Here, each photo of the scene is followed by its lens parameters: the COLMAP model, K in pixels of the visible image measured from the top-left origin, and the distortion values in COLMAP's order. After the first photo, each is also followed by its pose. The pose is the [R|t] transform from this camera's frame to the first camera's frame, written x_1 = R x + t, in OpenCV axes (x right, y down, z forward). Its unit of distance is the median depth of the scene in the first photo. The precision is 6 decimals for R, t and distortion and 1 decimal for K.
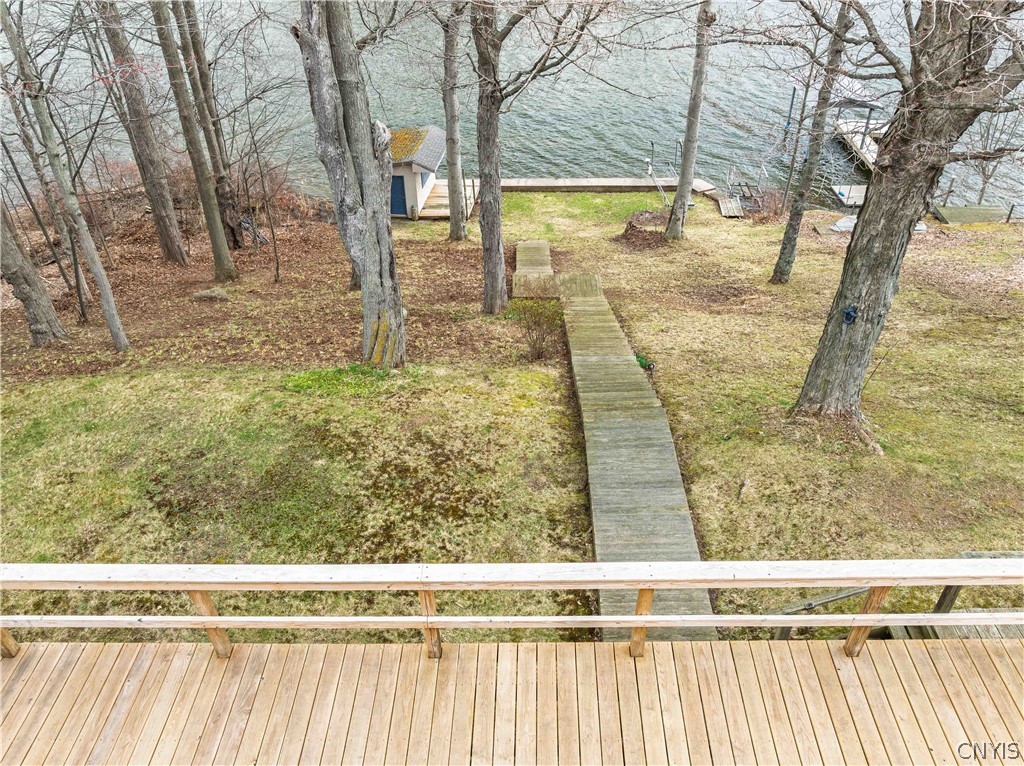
lens RADIAL K [[723.0, 0, 498.7], [0, 723.0, 355.1], [0, 0, 1]] dist [-0.035933, 0.020200]
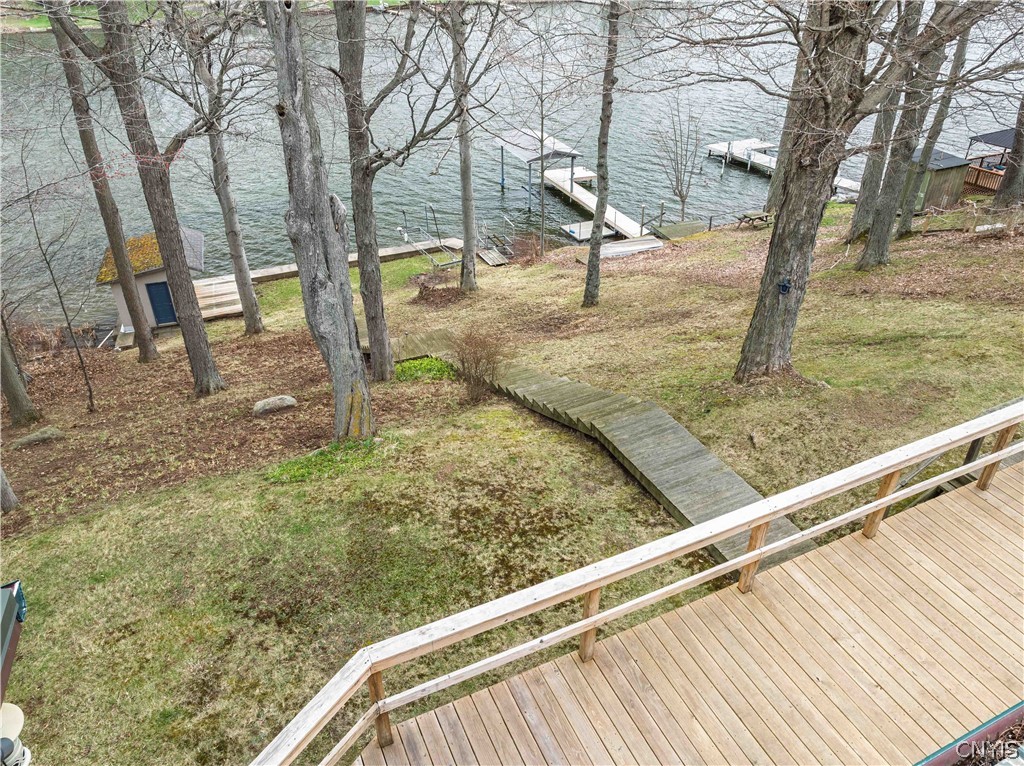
lens RADIAL K [[723.0, 0, 483.0], [0, 723.0, 388.0], [0, 0, 1]] dist [-0.035933, 0.020200]
pose [[0.904804, -0.222287, 0.363206, -0.497140], [0.245254, 0.969296, -0.017745, 0.009478], [-0.348110, 0.105134, 0.931540, 0.016125]]
